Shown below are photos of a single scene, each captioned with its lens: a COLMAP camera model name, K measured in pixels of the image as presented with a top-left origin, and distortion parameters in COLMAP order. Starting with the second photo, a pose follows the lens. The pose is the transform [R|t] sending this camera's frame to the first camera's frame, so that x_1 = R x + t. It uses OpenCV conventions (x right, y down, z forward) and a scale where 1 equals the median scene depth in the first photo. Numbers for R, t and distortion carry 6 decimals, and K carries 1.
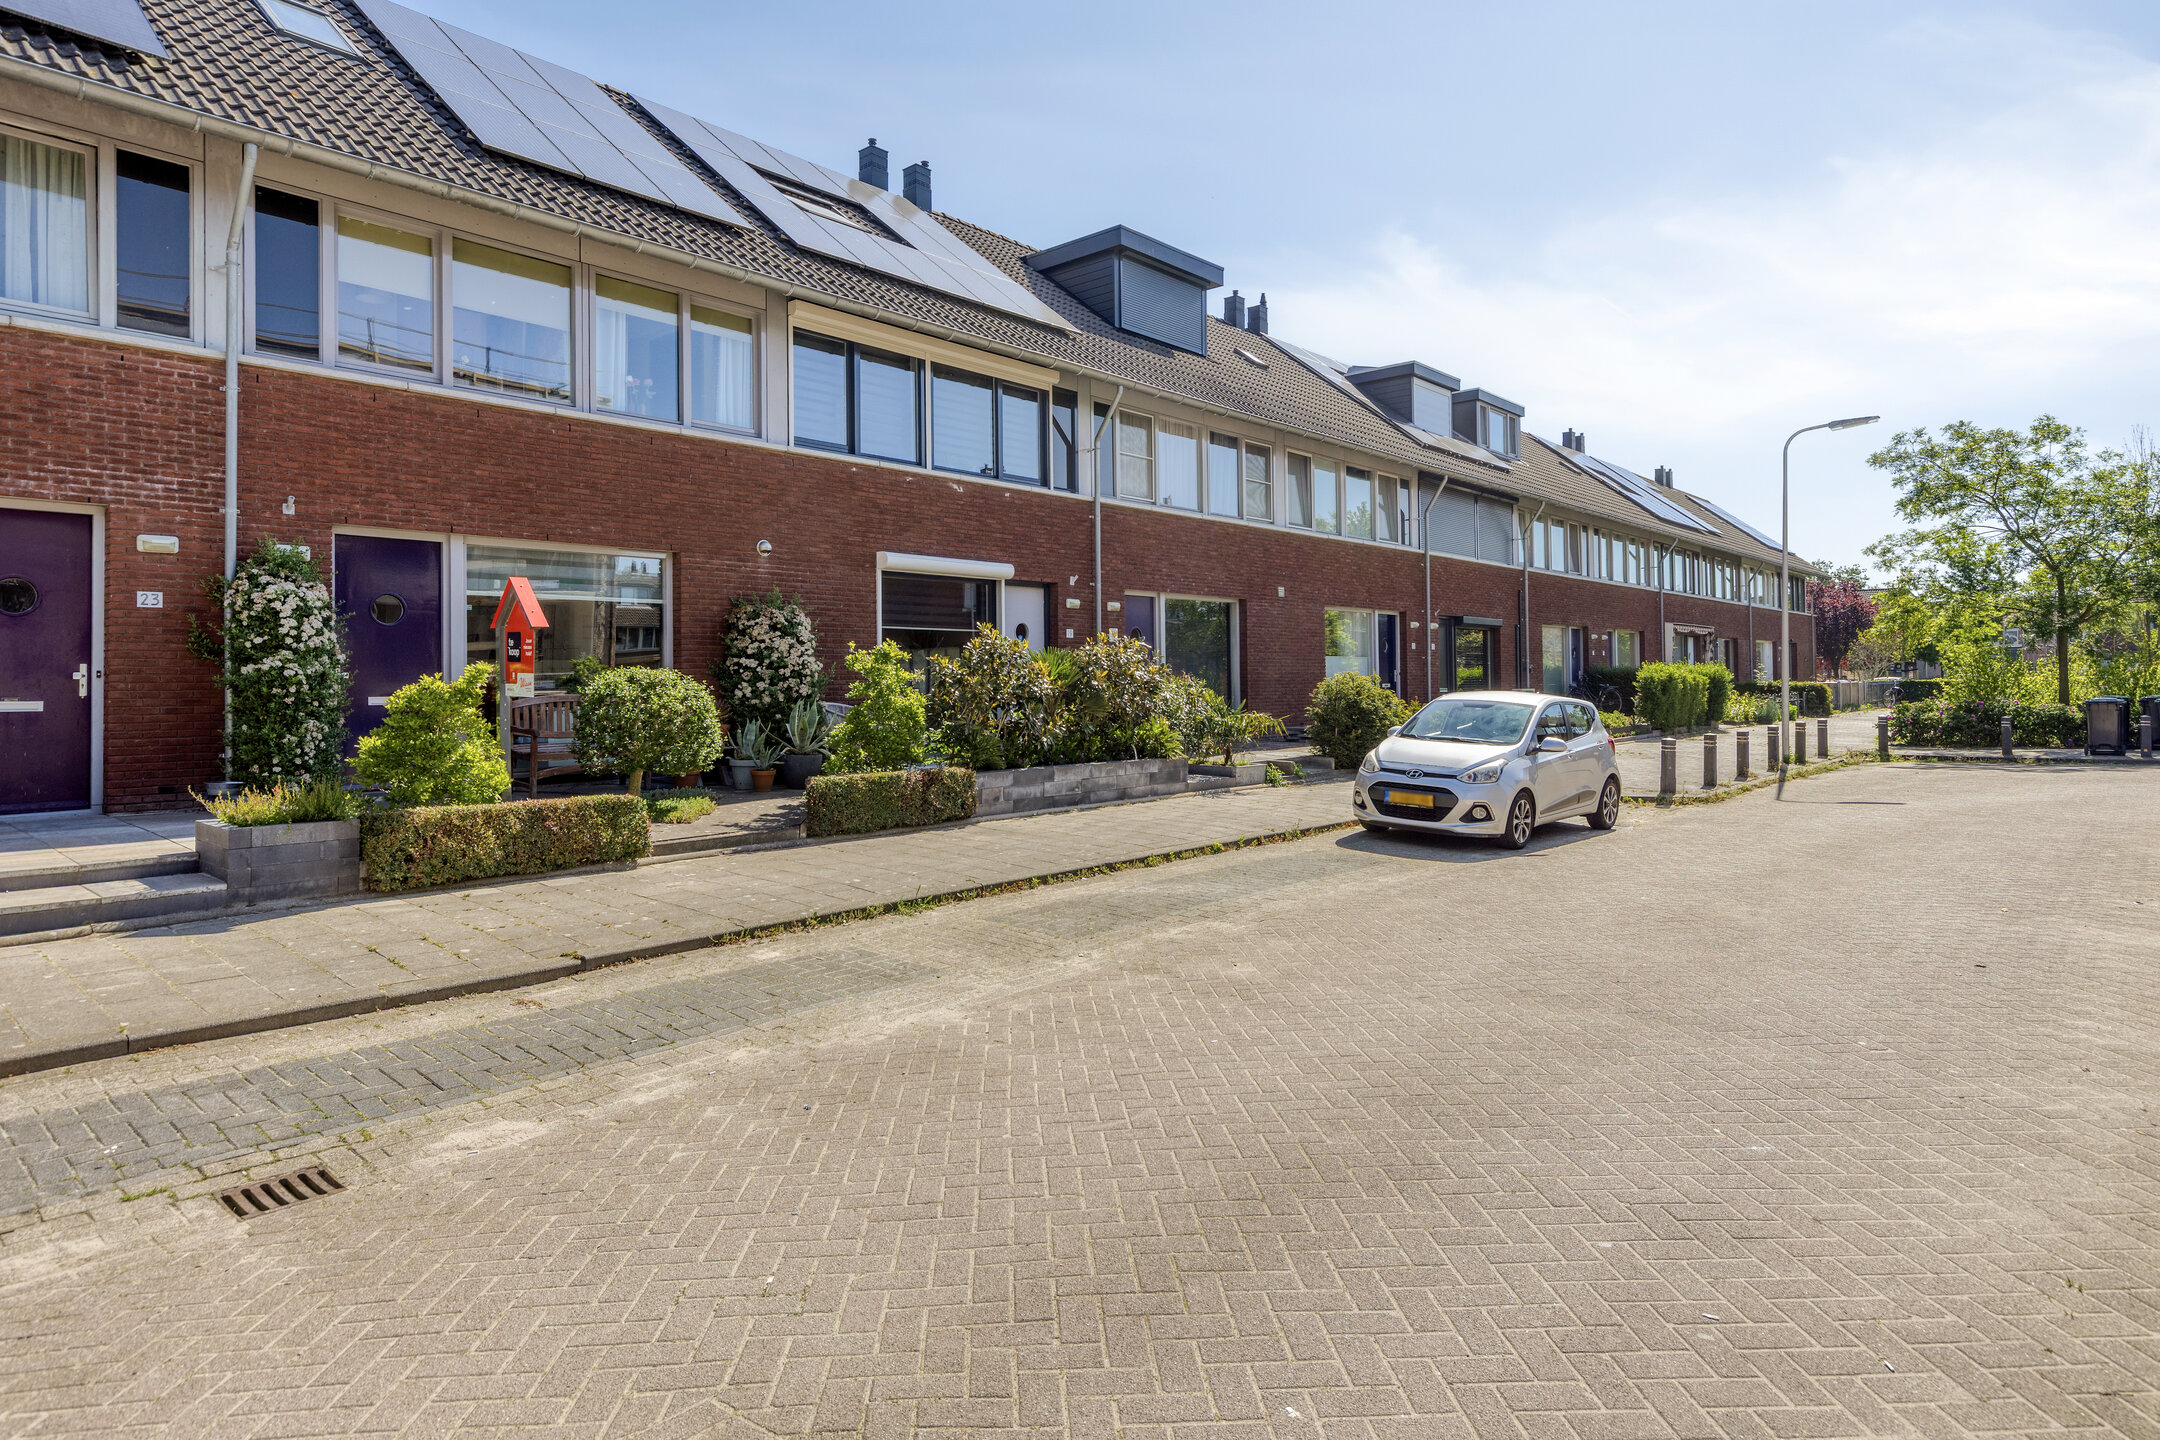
lens RADIAL K [[1191.0, 0, 1080.8], [0, 1191.0, 686.7], [0, 0, 1]] dist [0.004600, 0.000368]
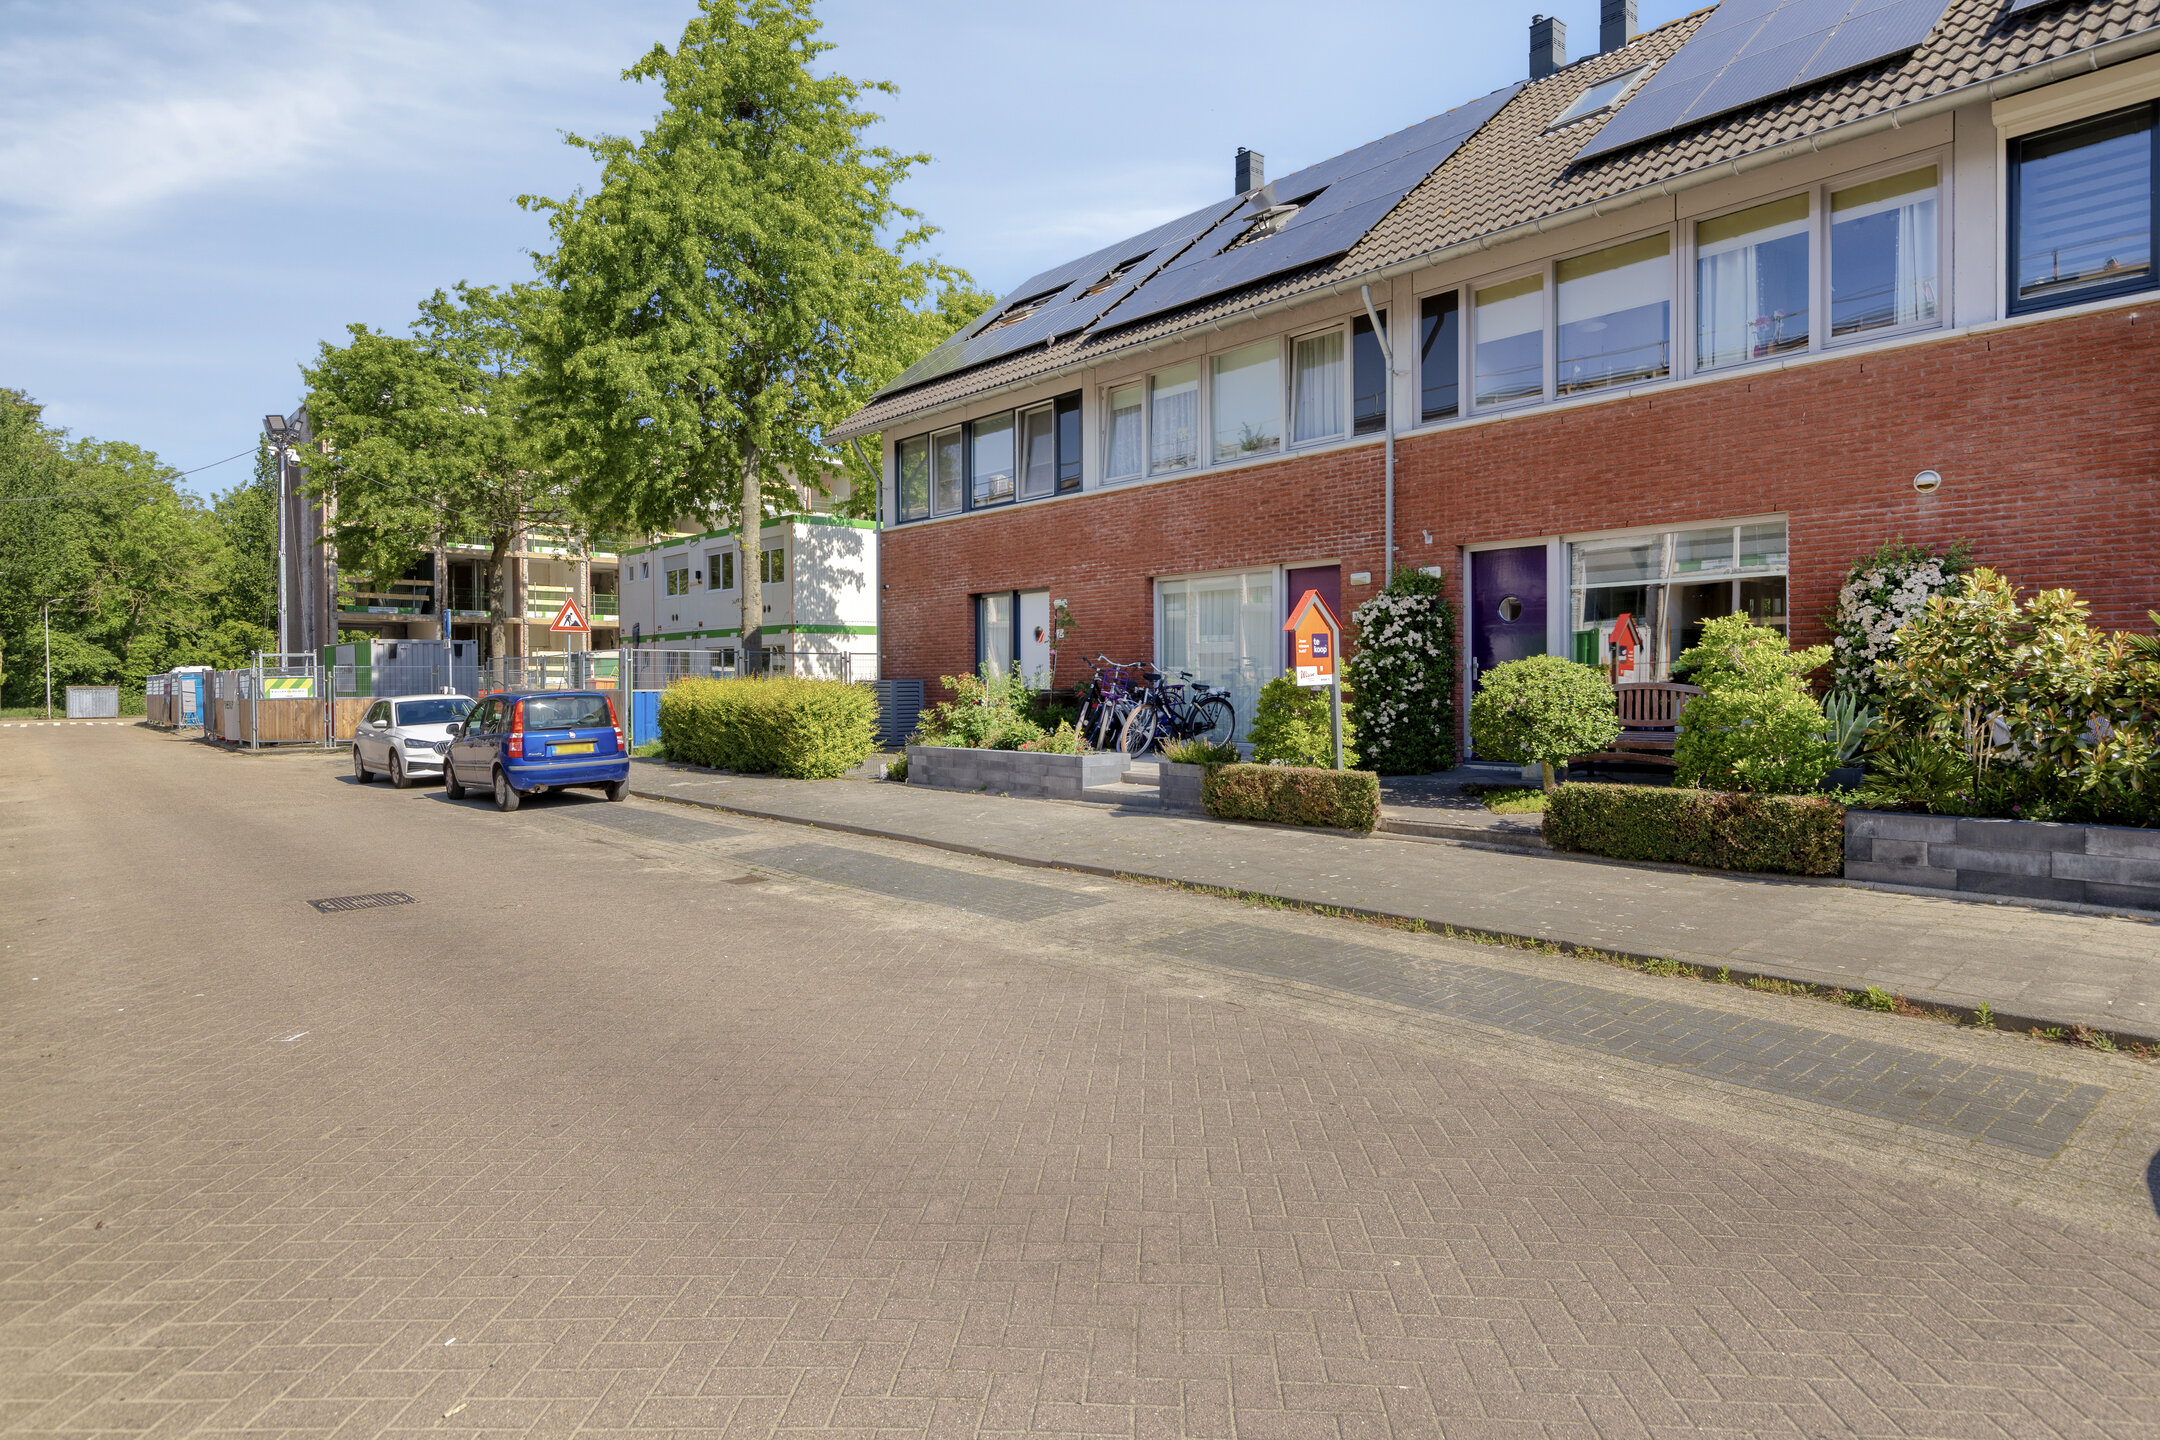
lens RADIAL K [[1191.0, 0, 1082.4], [0, 1191.0, 699.0], [0, 0, 1]] dist [0.004600, 0.000368]
pose [[-0.102714, 0.020100, -0.994508, 0.563925], [0.005061, 0.999793, 0.019684, -0.001827], [0.994698, -0.003011, -0.102795, 0.628636]]
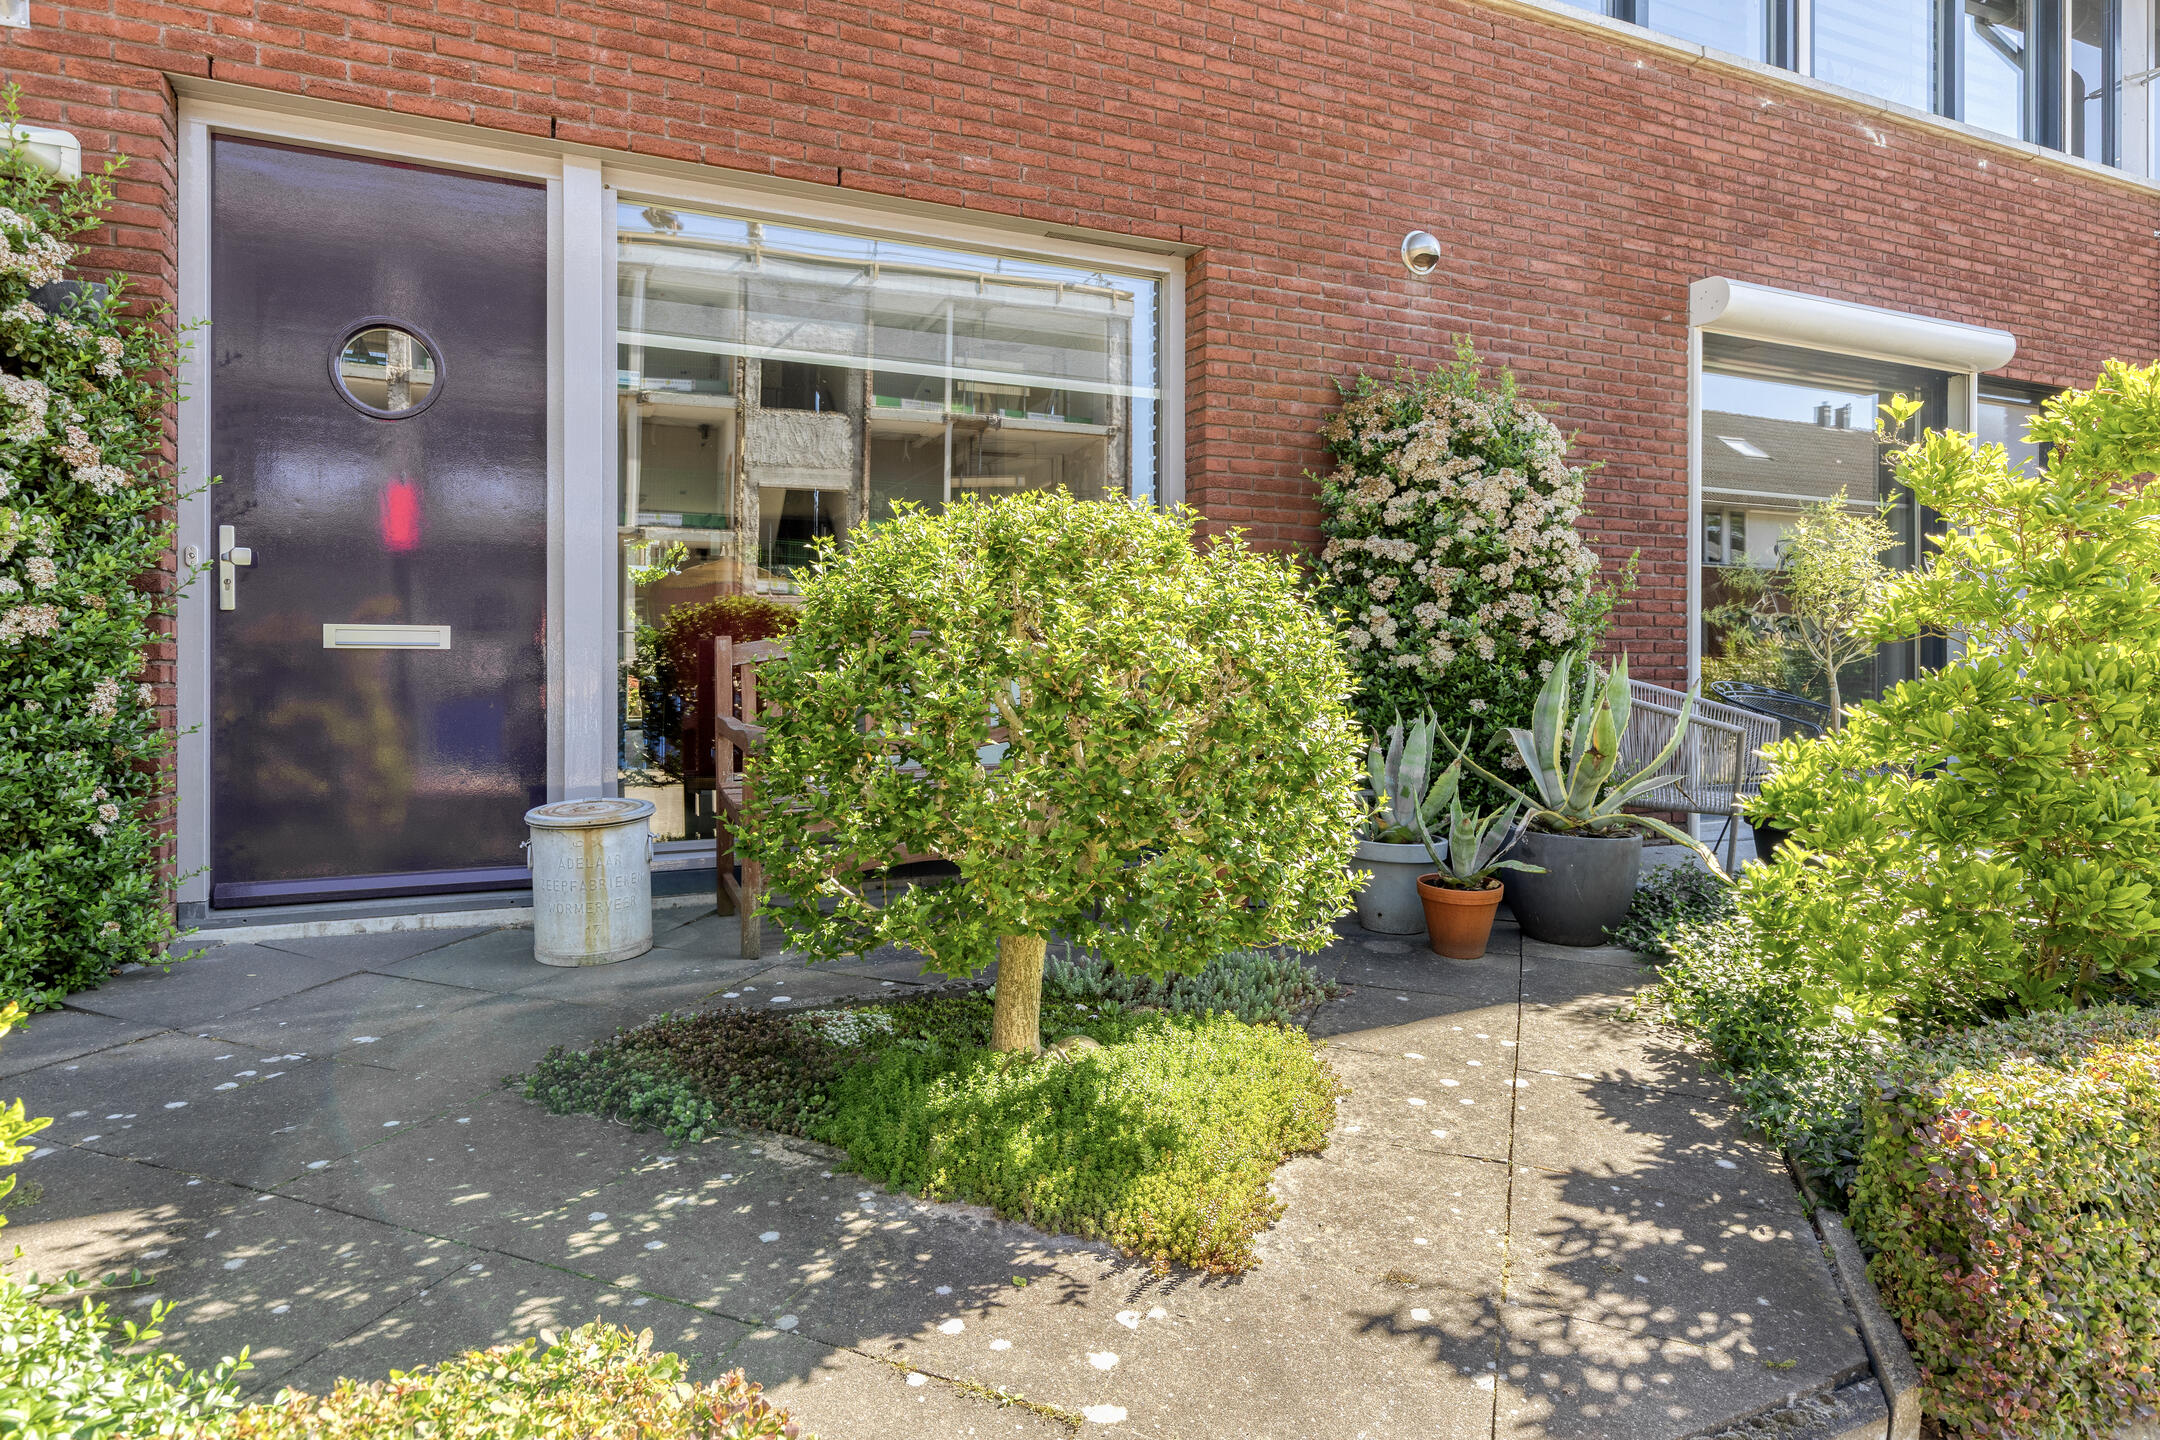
lens RADIAL K [[1191.0, 0, 1105.9], [0, 1191.0, 668.5], [0, 0, 1]] dist [0.004600, 0.000368]
pose [[0.916264, 0.006968, -0.400515, -0.228493], [-0.007958, 0.999968, -0.000809, 0.016432], [0.400496, 0.003928, 0.916290, 0.689078]]
